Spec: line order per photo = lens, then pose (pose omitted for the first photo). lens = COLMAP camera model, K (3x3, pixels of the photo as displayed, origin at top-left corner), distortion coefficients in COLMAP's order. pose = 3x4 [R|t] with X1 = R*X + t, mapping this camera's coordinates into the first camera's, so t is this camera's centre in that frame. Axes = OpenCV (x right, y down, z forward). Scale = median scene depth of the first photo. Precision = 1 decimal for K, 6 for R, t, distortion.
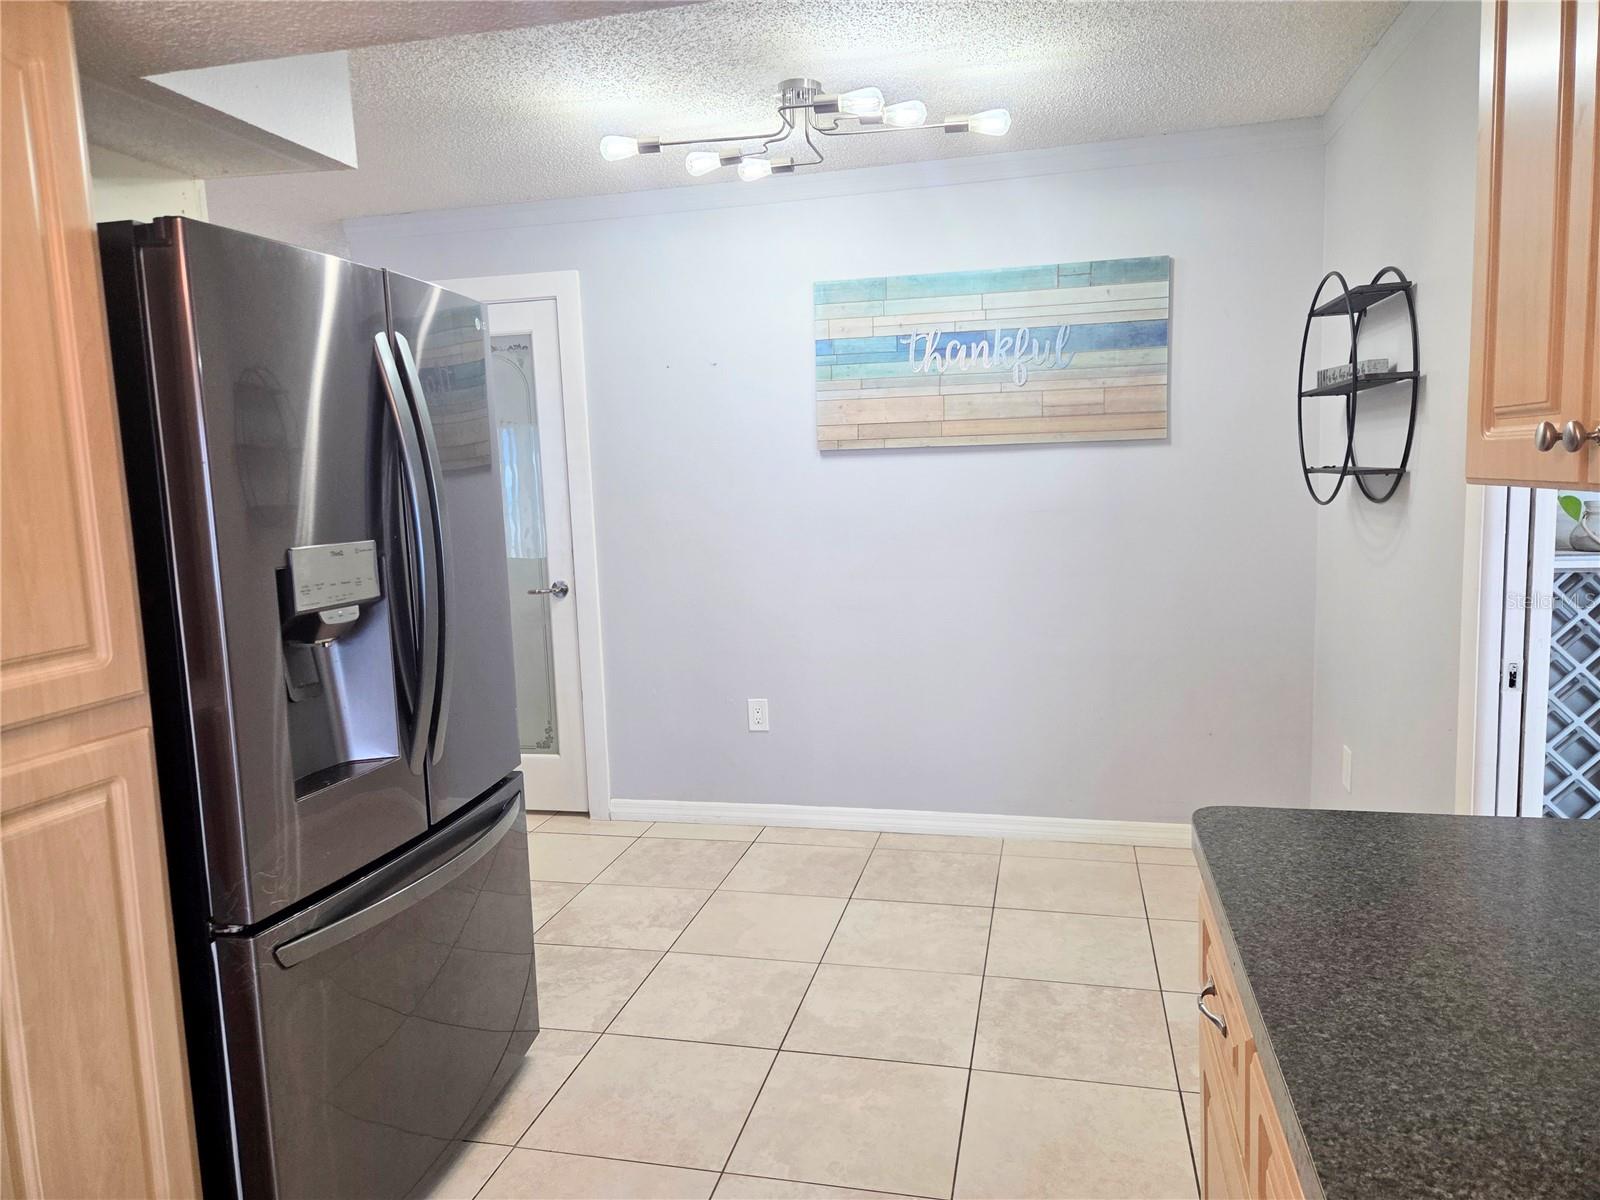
lens RADIAL K [[1079.5, 0, 800.0], [0, 1079.5, 600.0], [0, 0, 1]] dist [0.058475, -0.074792]
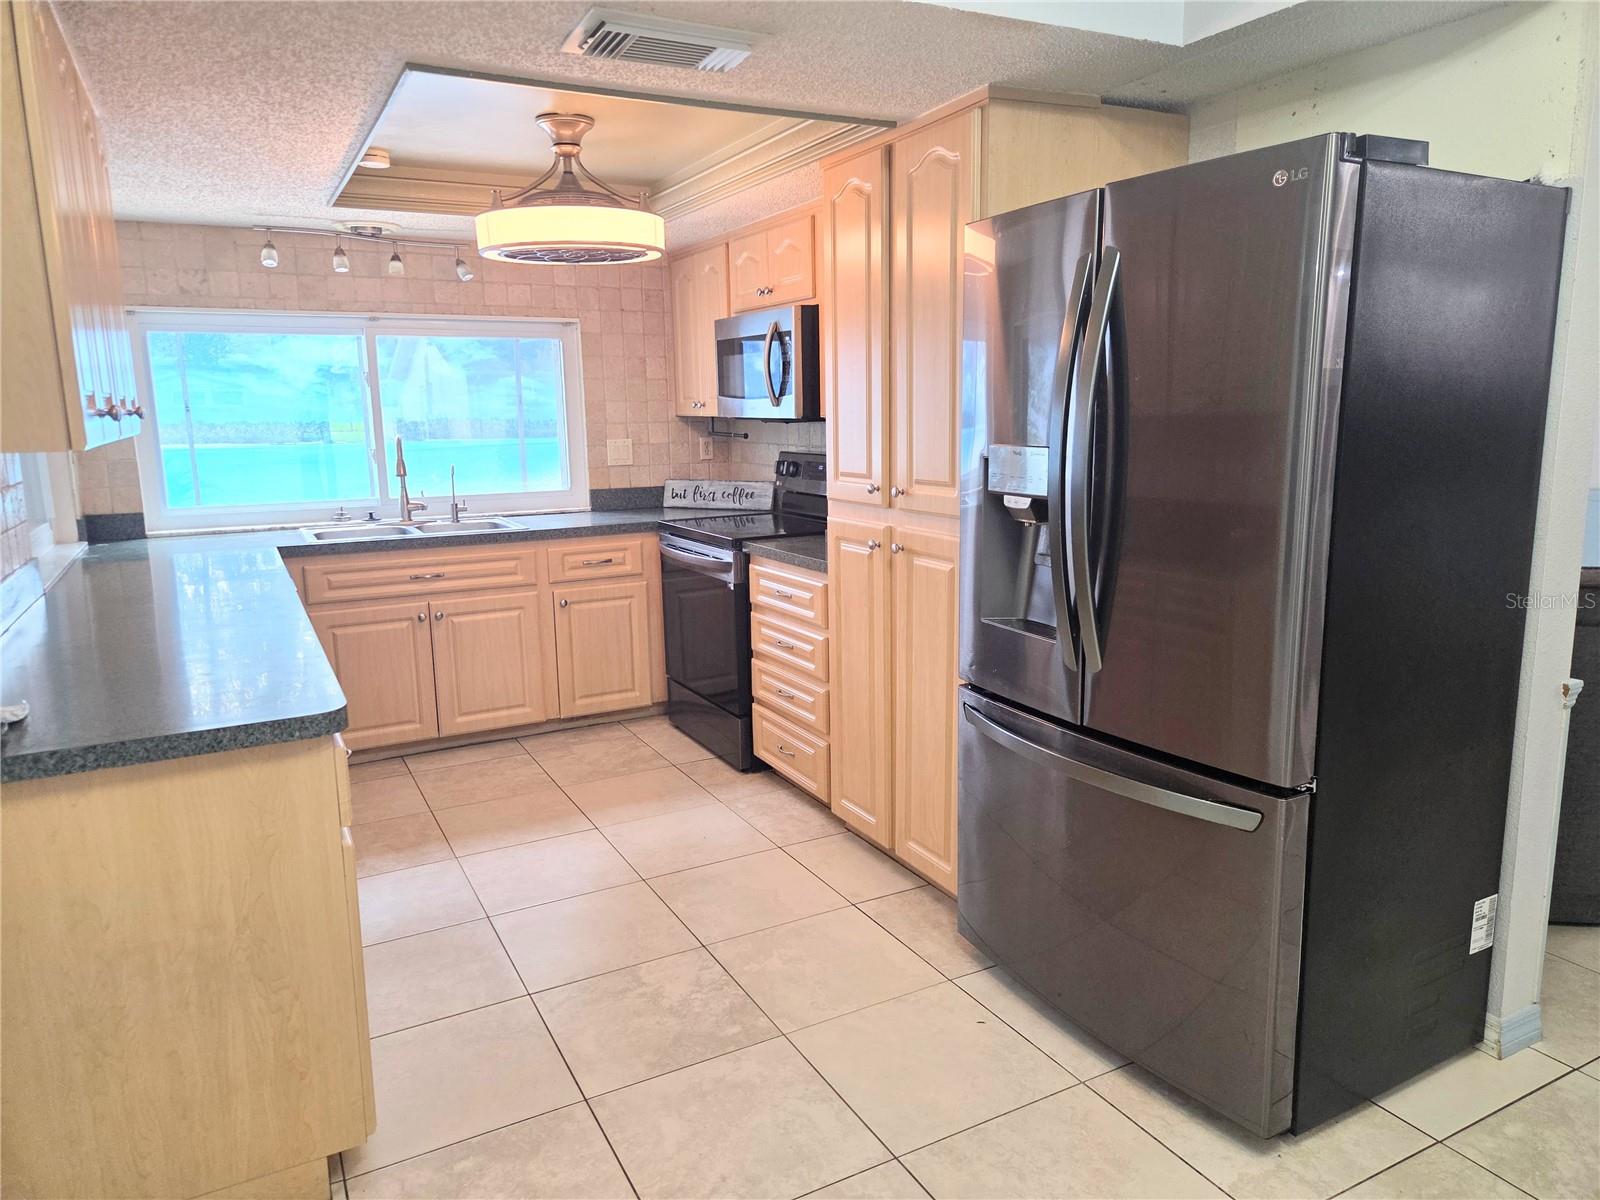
lens RADIAL K [[1079.5, 0, 800.0], [0, 1079.5, 600.0], [0, 0, 1]] dist [0.058475, -0.074792]
pose [[-0.751880, 0.169597, -0.637114, 0.452488], [-0.030607, 0.956327, 0.290691, -0.180545], [0.658590, 0.238065, -0.713852, 1.342556]]
